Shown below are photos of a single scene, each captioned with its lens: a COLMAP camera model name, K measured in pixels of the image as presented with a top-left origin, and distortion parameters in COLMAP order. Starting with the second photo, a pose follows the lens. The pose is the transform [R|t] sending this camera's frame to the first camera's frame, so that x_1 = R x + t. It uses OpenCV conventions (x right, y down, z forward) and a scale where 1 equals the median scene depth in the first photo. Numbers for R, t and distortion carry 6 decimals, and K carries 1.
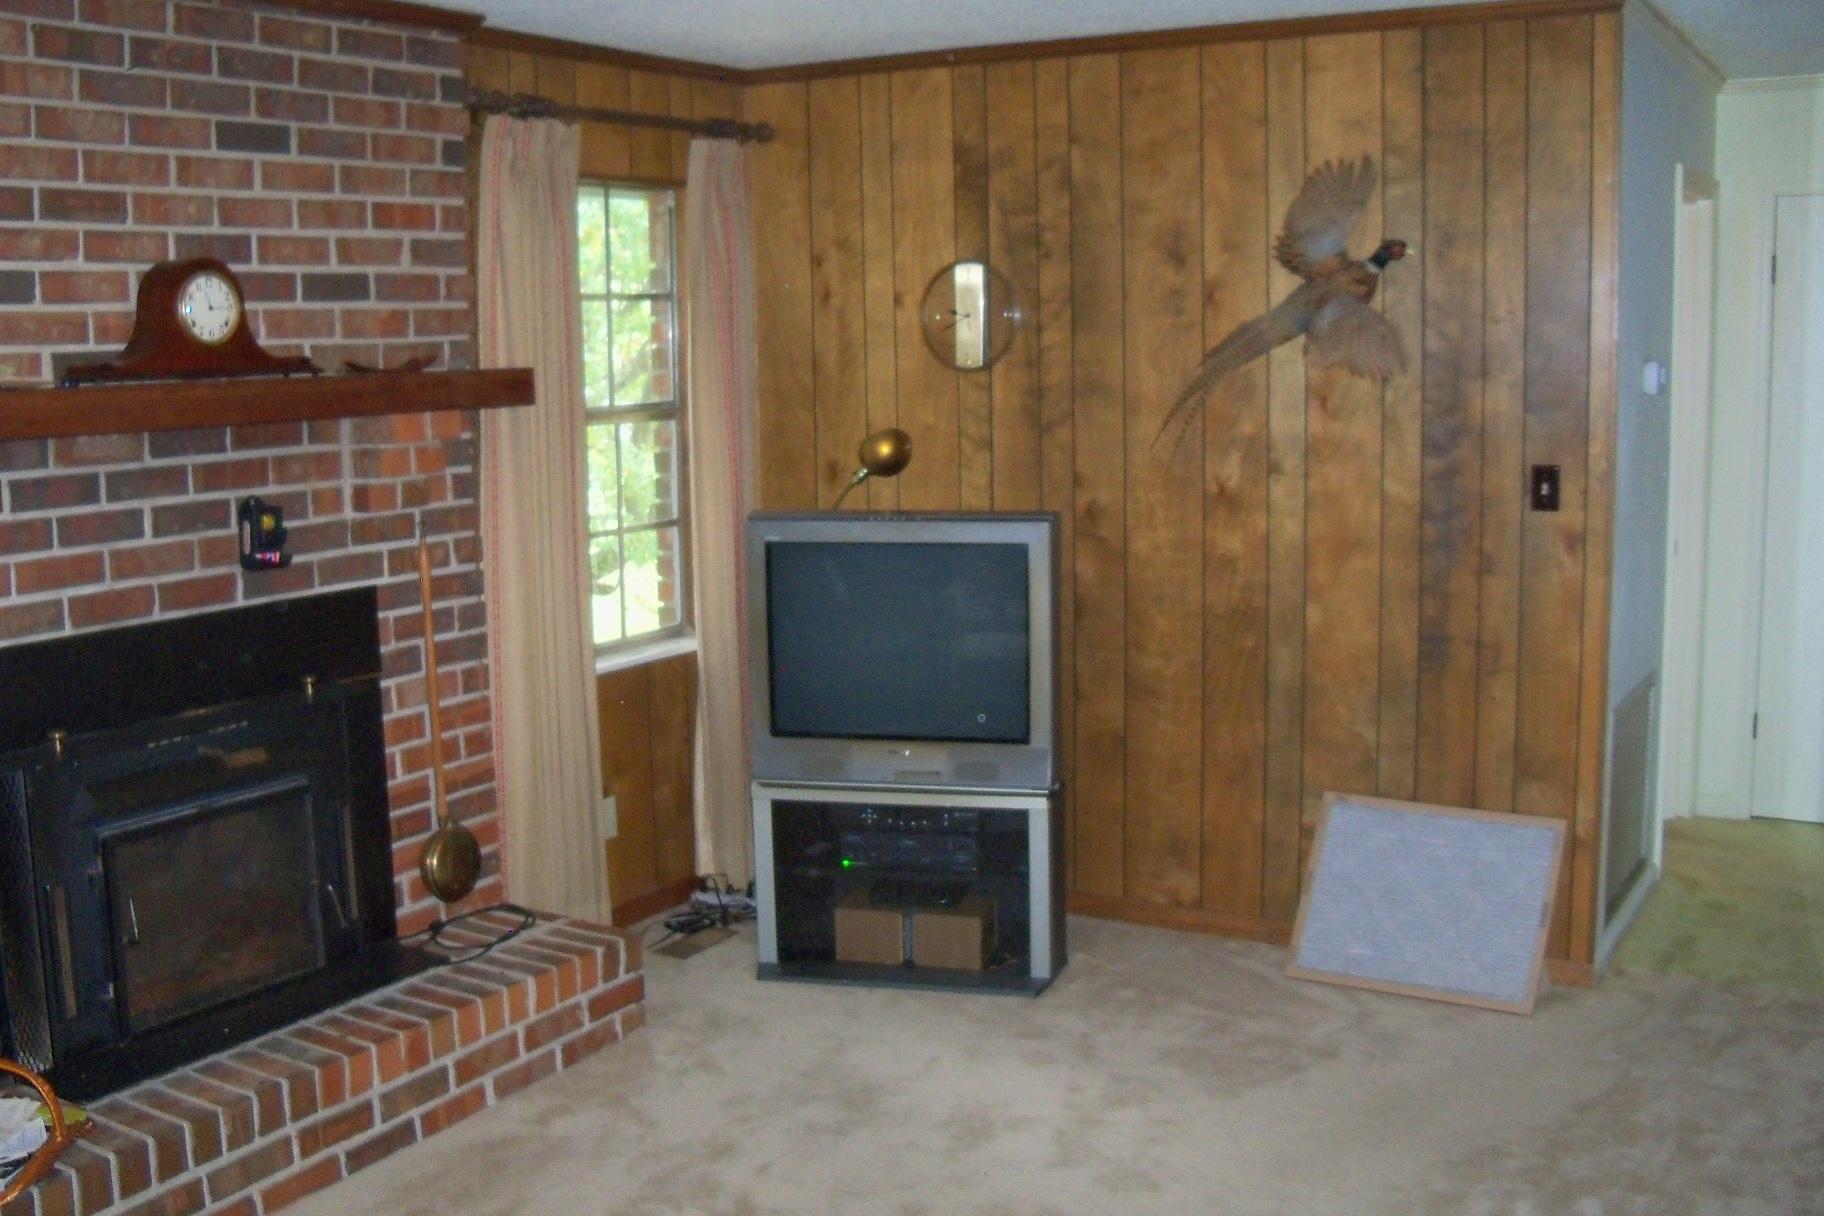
lens RADIAL K [[1914.6, 0, 852.1], [0, 1914.6, 605.0], [0, 0, 1]] dist [-0.231791, 0.229991]
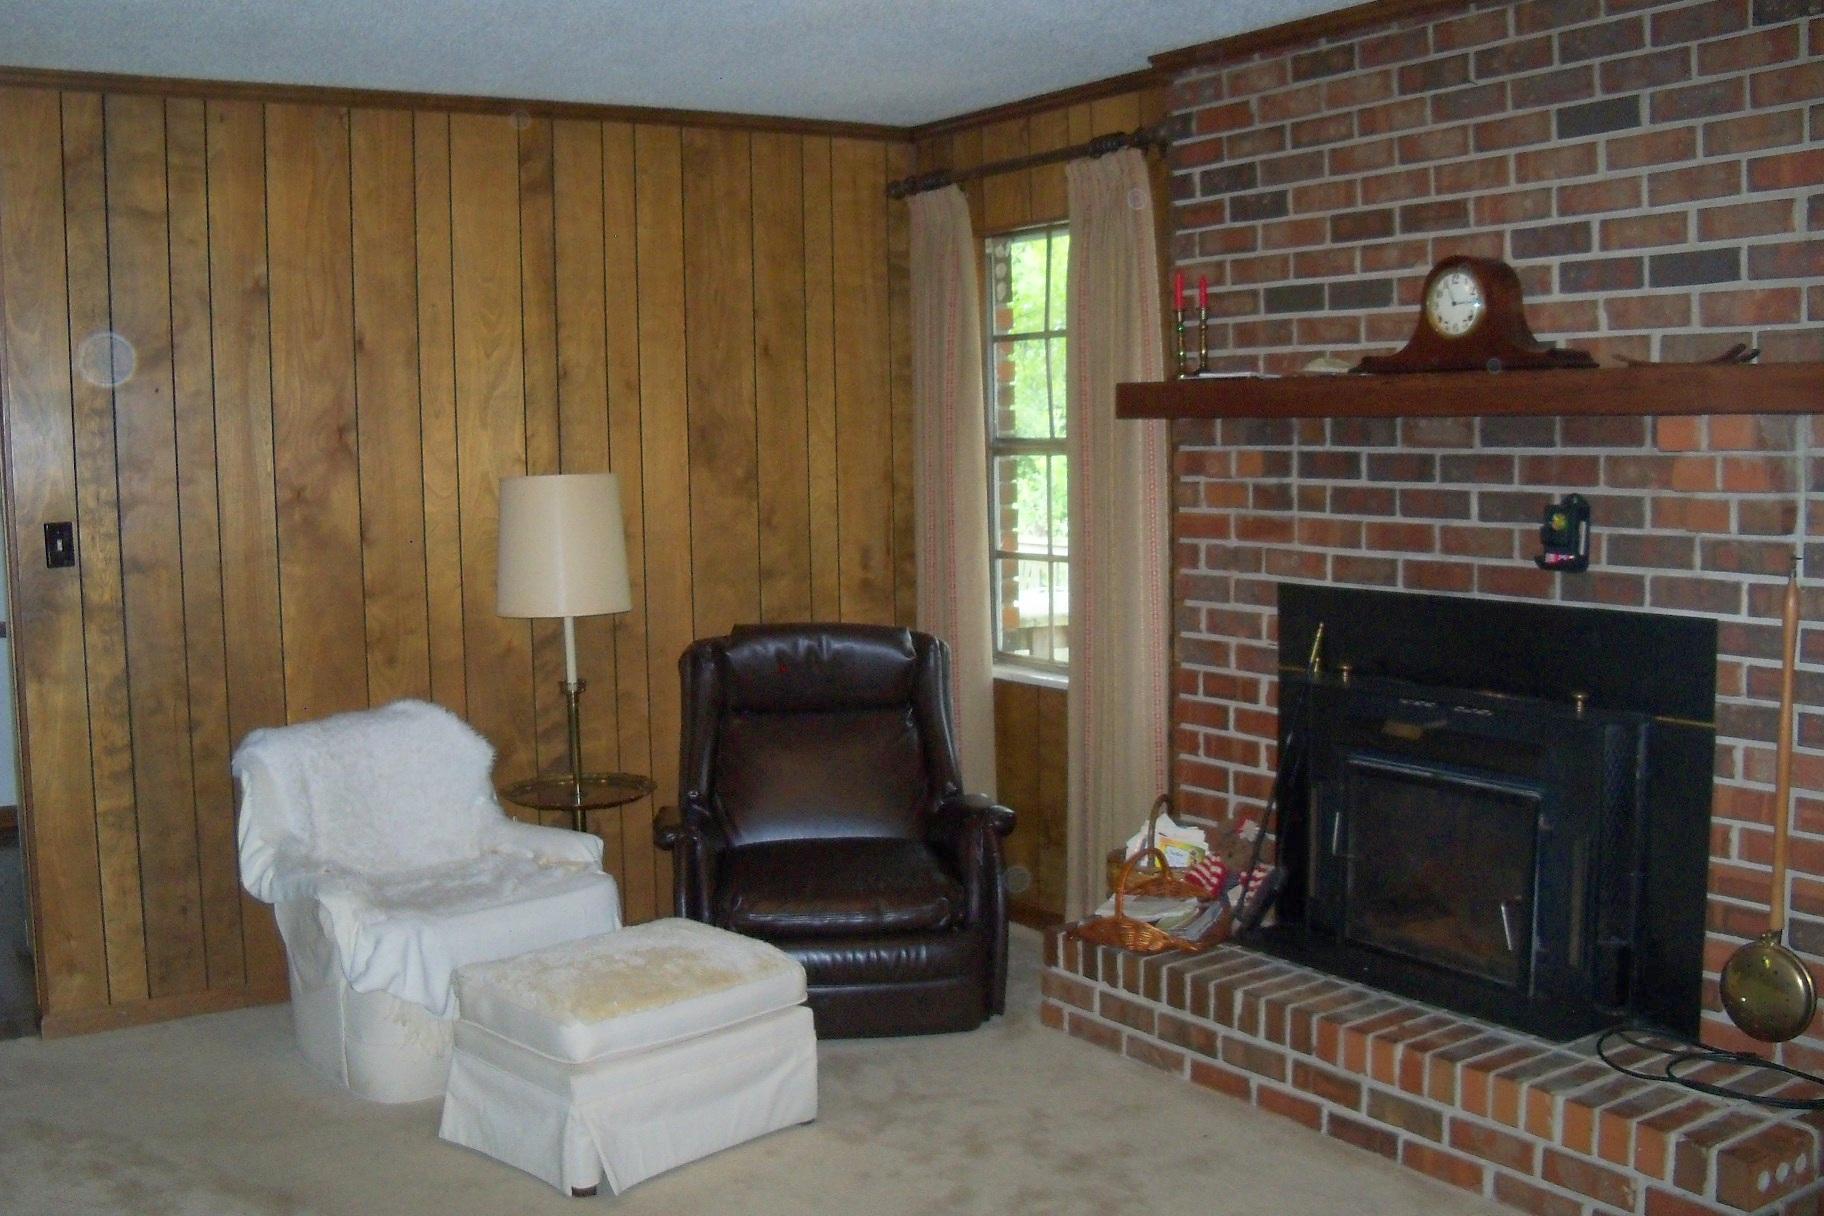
lens RADIAL K [[1914.6, 0, 852.1], [0, 1914.6, 605.0], [0, 0, 1]] dist [-0.231791, 0.229991]
pose [[-0.455804, 0.110670, -0.883173, 0.711635], [-0.093145, 0.980861, 0.170983, -0.133756], [0.885193, 0.160198, -0.436772, 1.120685]]
